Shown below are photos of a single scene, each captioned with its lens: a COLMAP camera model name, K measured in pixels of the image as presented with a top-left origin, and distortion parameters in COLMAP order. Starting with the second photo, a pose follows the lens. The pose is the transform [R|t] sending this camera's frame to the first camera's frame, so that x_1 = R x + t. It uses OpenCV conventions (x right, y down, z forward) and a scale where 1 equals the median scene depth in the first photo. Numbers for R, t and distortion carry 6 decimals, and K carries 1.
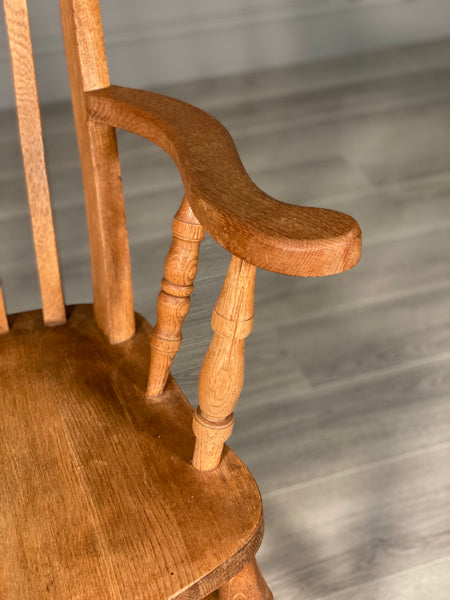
lens RADIAL K [[900.9, 0, 241.6], [0, 900.9, 299.0], [0, 0, 1]] dist [0.069654, 0.039423]
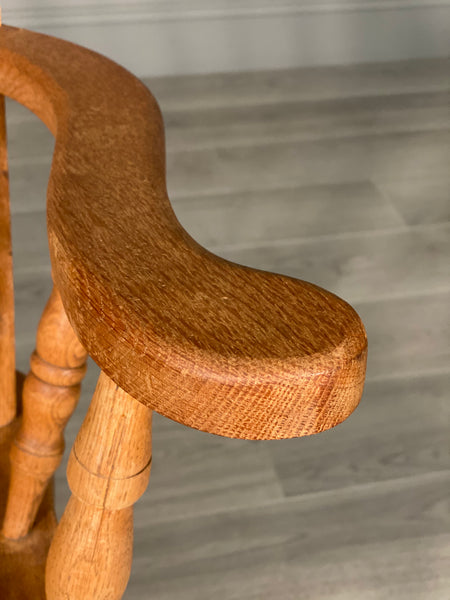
lens RADIAL K [[900.9, 0, 241.6], [0, 900.9, 299.0], [0, 0, 1]] dist [0.069654, 0.039423]
pose [[0.995024, 0.094159, -0.032565, 0.066155], [-0.094358, 0.995527, -0.004639, -0.070072], [0.031982, 0.007689, 0.999459, 0.438020]]
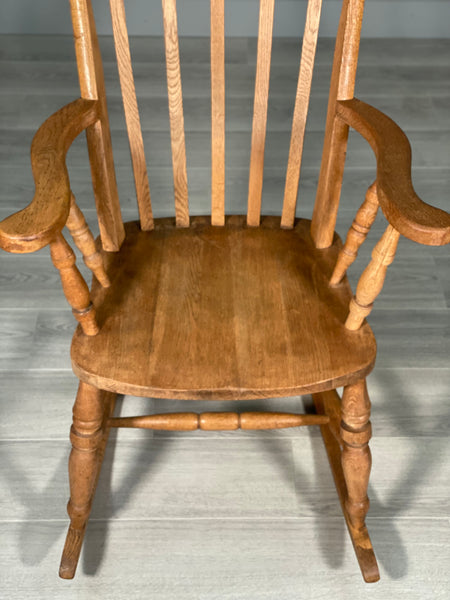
lens RADIAL K [[912.4, 0, 225.0], [0, 912.4, 300.0], [0, 0, 1]] dist [0.089815, -0.009671]
pose [[0.945558, 0.247376, -0.211485, 0.094485], [-0.219531, 0.964517, 0.146671, -0.083090], [0.240264, -0.092259, 0.966313, -0.836077]]
